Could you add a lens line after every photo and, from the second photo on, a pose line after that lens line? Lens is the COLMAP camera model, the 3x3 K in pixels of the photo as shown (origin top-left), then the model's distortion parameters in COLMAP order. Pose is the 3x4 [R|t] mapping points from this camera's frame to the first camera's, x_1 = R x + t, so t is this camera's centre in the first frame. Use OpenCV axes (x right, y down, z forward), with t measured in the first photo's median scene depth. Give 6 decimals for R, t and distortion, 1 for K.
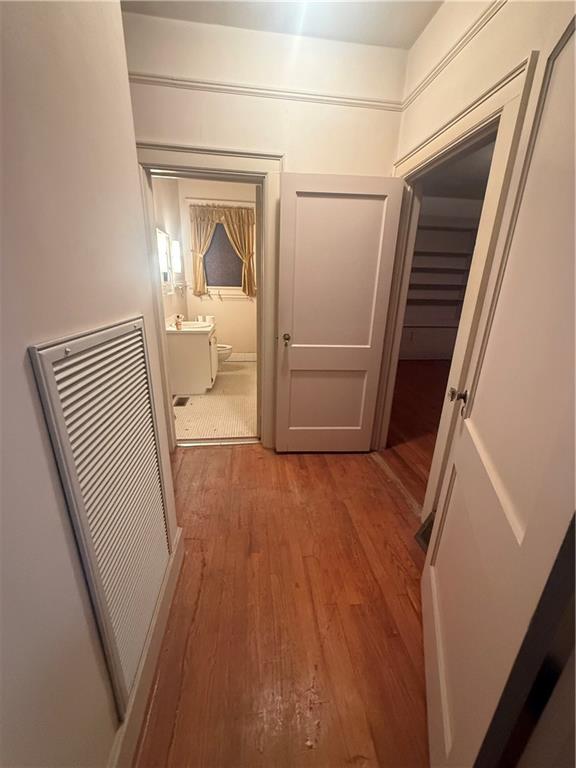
lens RADIAL K [[306.5, 0, 288.8], [0, 306.5, 384.2], [0, 0, 1]] dist [-0.001145, -0.000049]
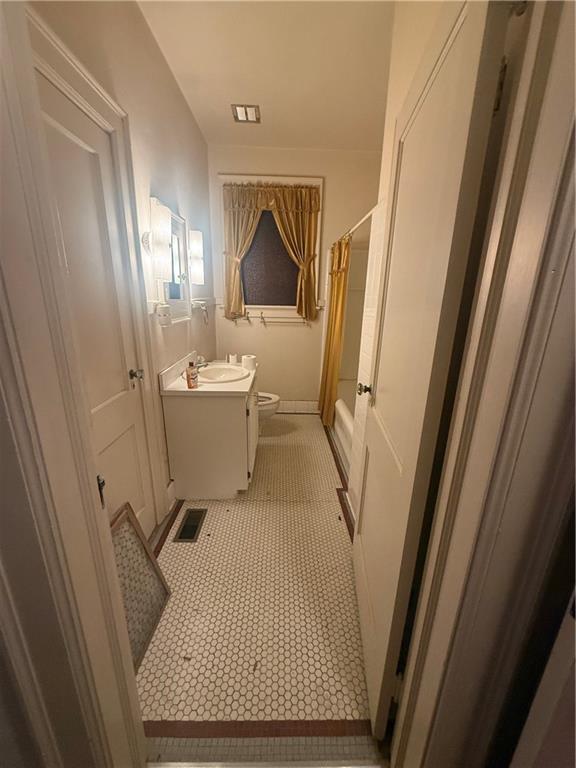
lens RADIAL K [[306.5, 0, 287.0], [0, 306.5, 385.8], [0, 0, 1]] dist [-0.001145, -0.000049]
pose [[0.993777, 0.025553, -0.108421, -0.101707], [-0.030042, 0.998749, -0.039969, -0.123861], [0.107264, 0.042977, 0.993301, 0.364231]]
